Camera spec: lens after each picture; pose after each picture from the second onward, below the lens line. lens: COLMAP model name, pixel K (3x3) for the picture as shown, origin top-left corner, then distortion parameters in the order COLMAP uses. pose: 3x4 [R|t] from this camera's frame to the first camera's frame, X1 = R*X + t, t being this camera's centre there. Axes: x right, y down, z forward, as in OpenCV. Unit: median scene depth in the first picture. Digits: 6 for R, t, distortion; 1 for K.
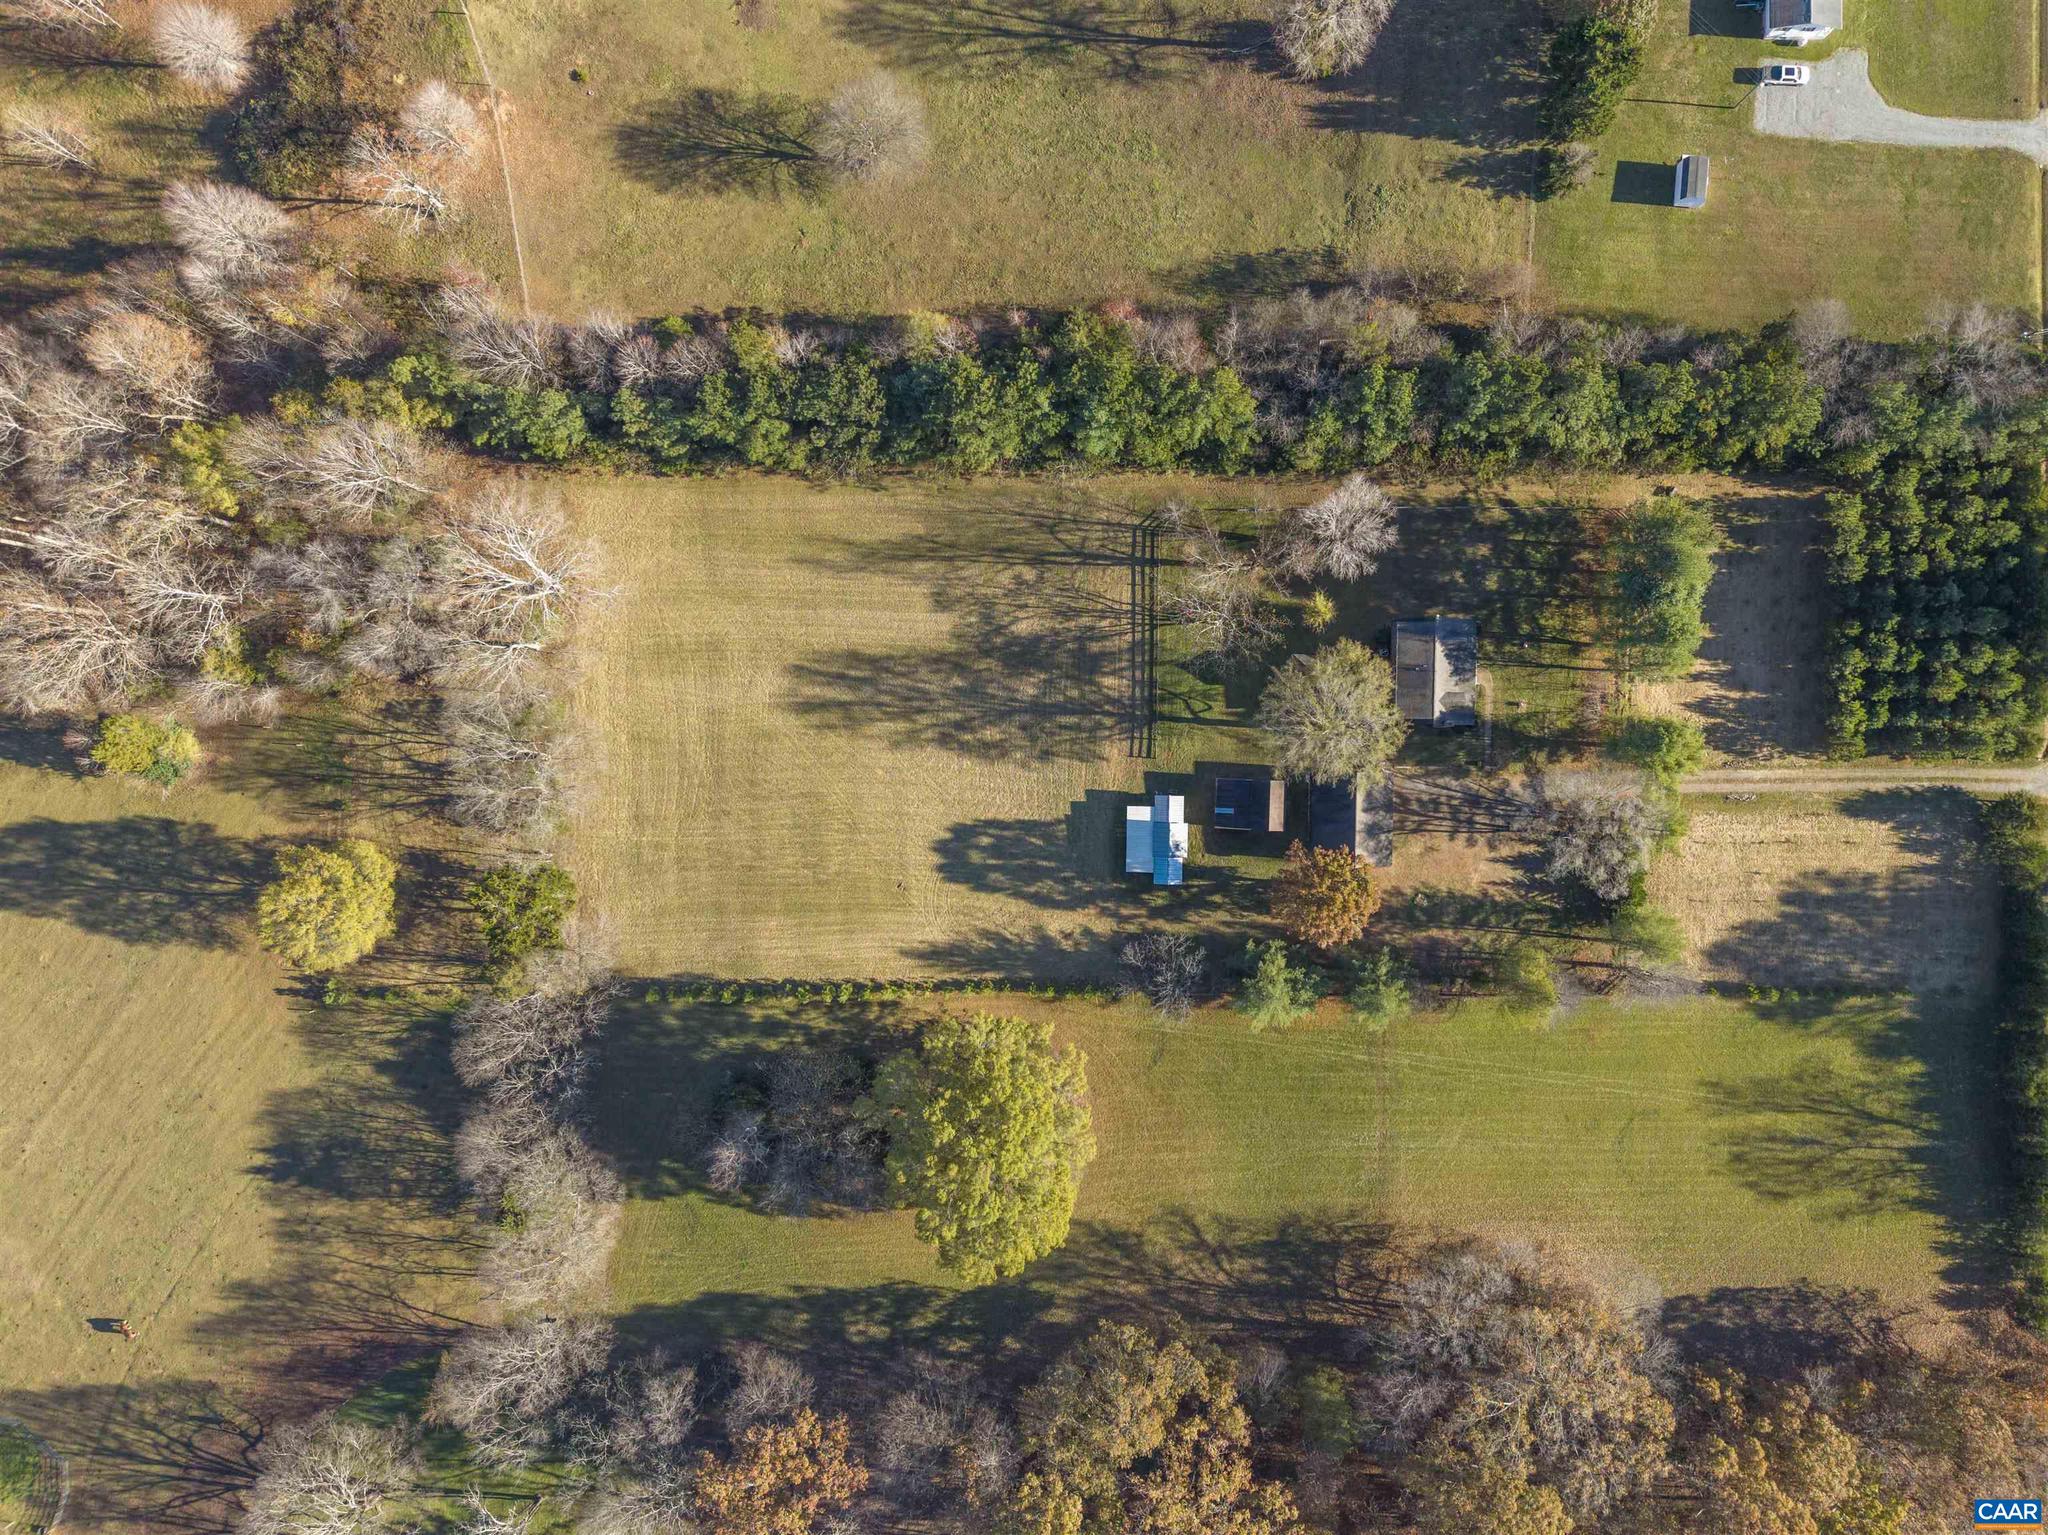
lens RADIAL K [[1474.1, 0, 1039.2], [0, 1474.1, 737.5], [0, 0, 1]] dist [0.009411, -0.014997]
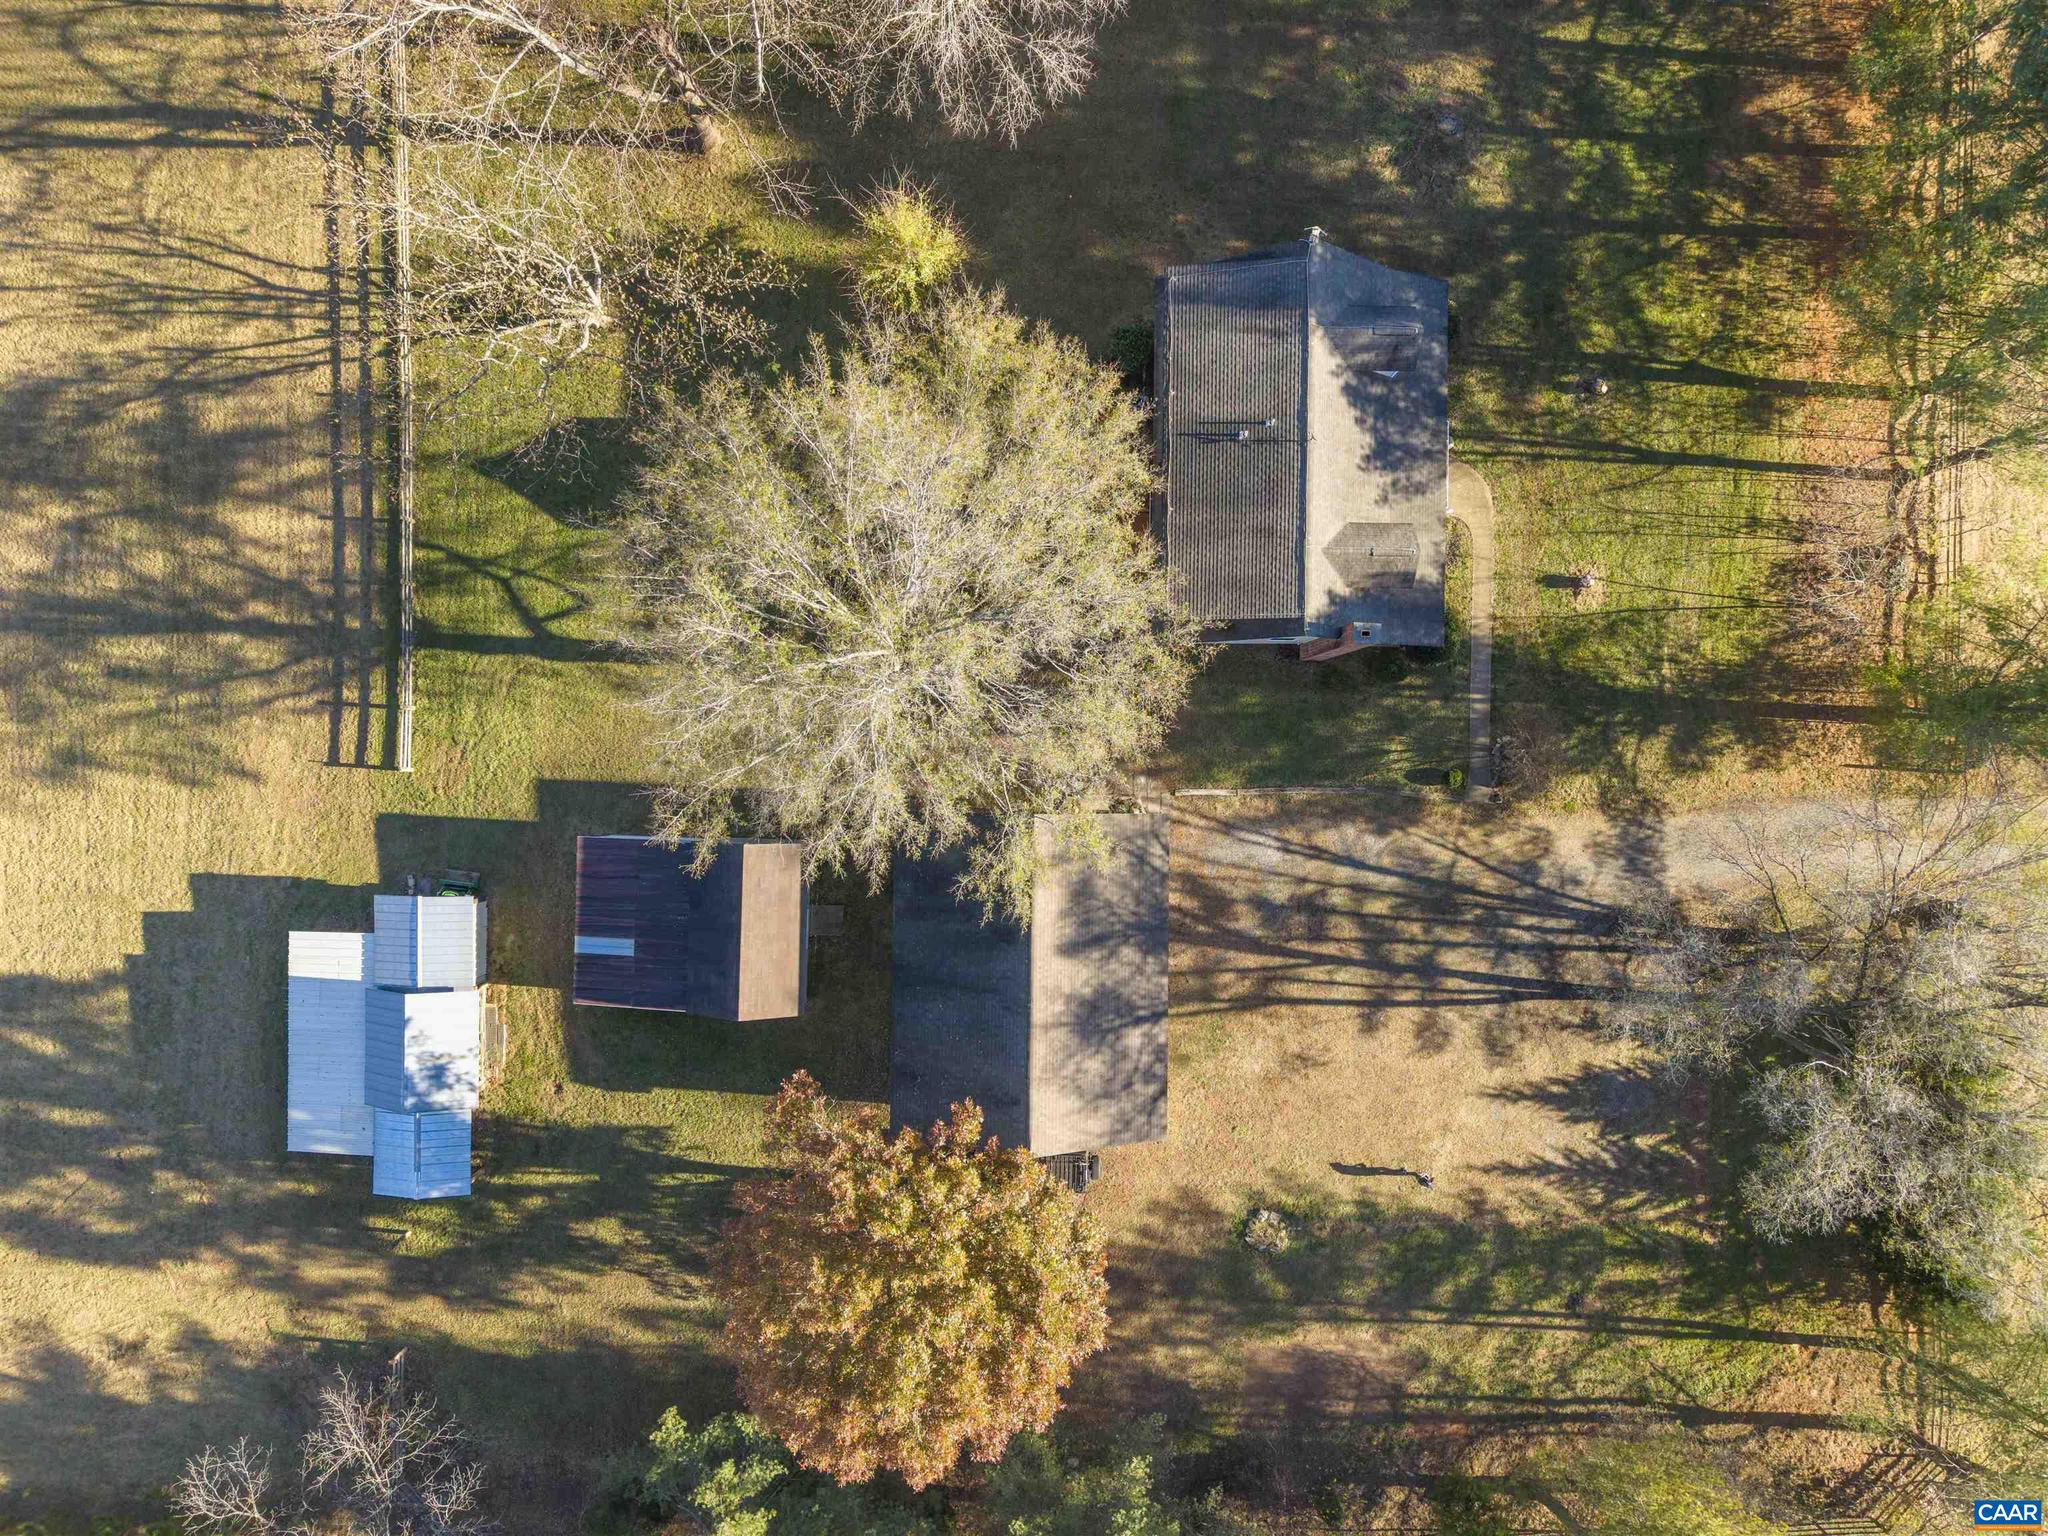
lens RADIAL K [[1374.1, 0, 980.9], [0, 1374.1, 743.5], [0, 0, 1]] dist [-0.000093, -0.007140]
pose [[0.999434, -0.008450, 0.032562, 0.190945], [0.008722, 0.999928, -0.008203, 0.011835], [-0.032490, 0.008482, 0.999436, 0.718143]]
